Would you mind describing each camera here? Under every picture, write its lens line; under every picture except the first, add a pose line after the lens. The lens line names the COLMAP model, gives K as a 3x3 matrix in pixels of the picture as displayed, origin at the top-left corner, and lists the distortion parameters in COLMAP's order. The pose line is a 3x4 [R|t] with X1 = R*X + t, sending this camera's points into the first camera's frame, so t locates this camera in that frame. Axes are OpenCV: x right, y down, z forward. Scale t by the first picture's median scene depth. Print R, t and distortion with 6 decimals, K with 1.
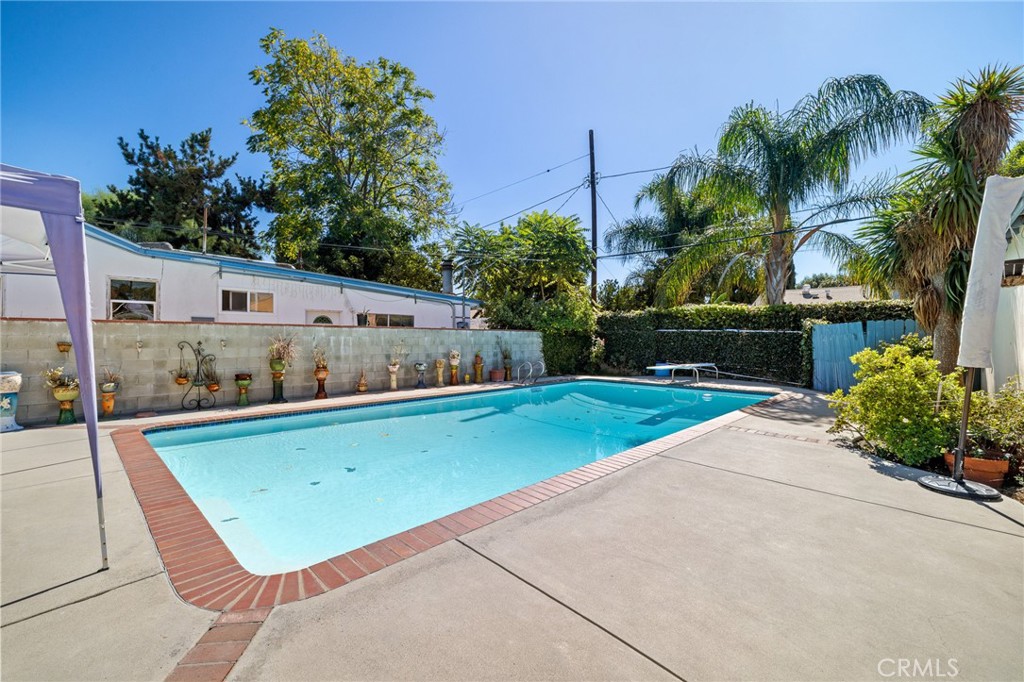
lens RADIAL K [[422.8, 0, 512.0], [0, 422.8, 341.0], [0, 0, 1]] dist [0.001817, 0.000208]
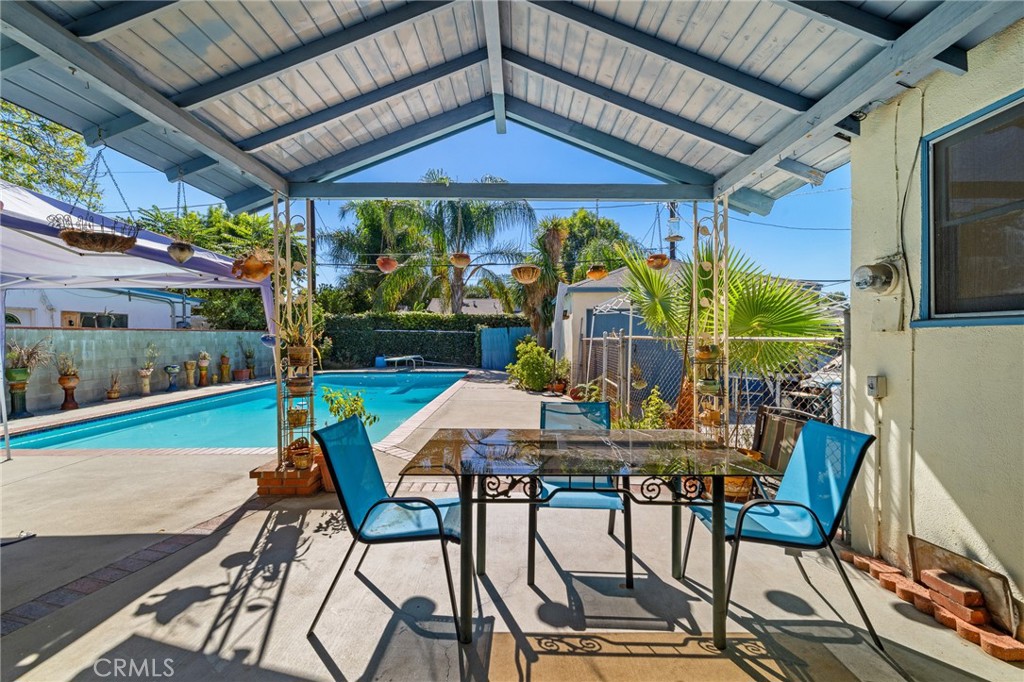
lens RADIAL K [[422.8, 0, 512.0], [0, 422.8, 341.0], [0, 0, 1]] dist [0.001817, 0.000208]
pose [[0.725016, -0.015920, 0.688548, -0.298273], [0.009232, 0.999868, 0.013397, -0.009955], [-0.688670, -0.003357, 0.725067, -0.234763]]
